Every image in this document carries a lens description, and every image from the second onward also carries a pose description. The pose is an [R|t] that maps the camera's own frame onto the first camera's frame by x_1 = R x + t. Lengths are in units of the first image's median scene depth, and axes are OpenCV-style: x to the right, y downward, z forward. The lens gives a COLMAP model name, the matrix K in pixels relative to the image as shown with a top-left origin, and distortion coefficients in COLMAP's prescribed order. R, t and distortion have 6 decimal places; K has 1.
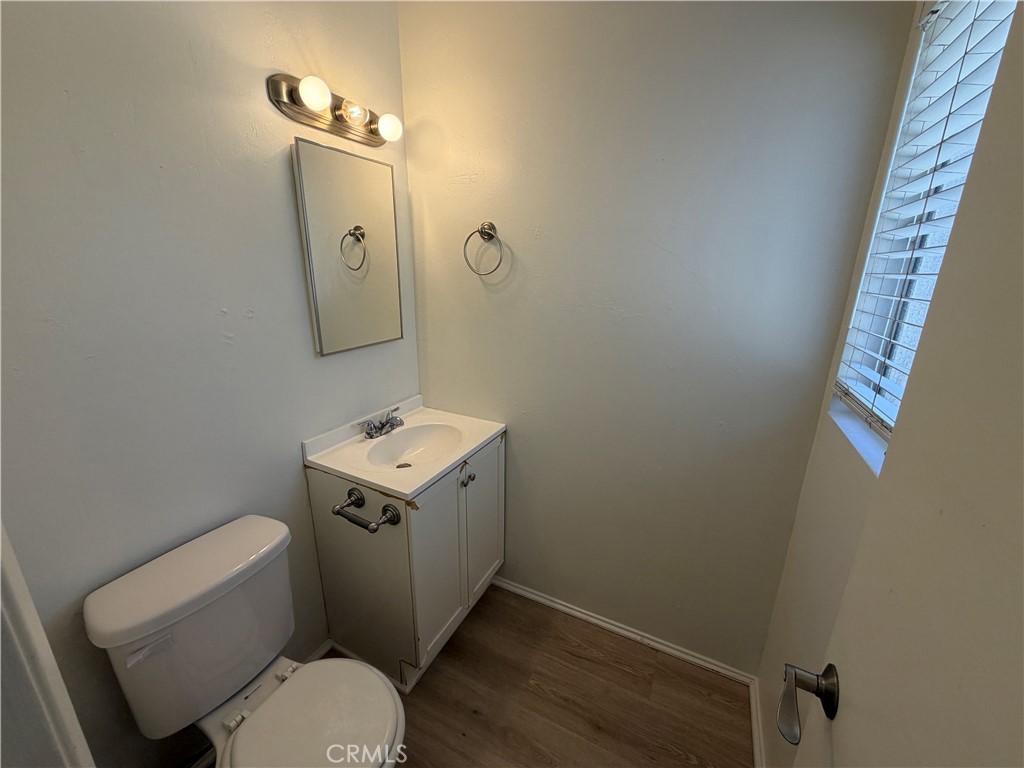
lens RADIAL K [[409.2, 0, 512.4], [0, 409.2, 385.0], [0, 0, 1]] dist [0.000529, 0.001064]
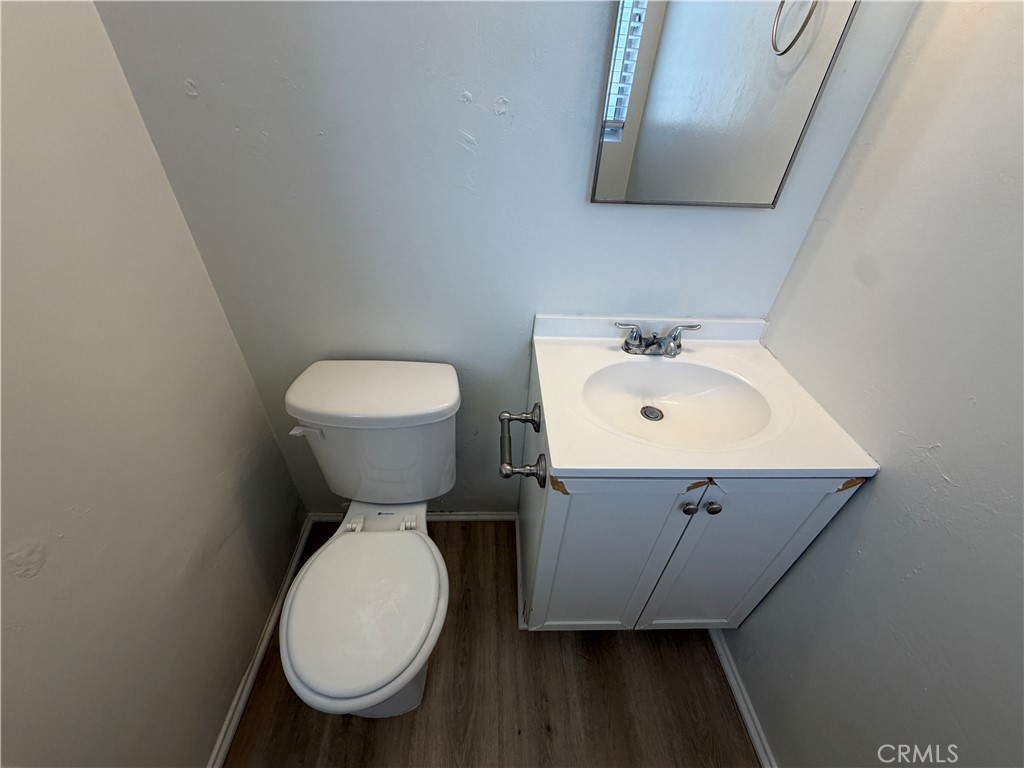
lens RADIAL K [[409.2, 0, 512.1], [0, 409.2, 384.5], [0, 0, 1]] dist [0.000529, 0.001064]
pose [[0.478193, 0.538634, -0.693689, 0.055274], [-0.276859, 0.842029, 0.462965, -0.079181], [0.833475, -0.029332, 0.551778, 0.471325]]
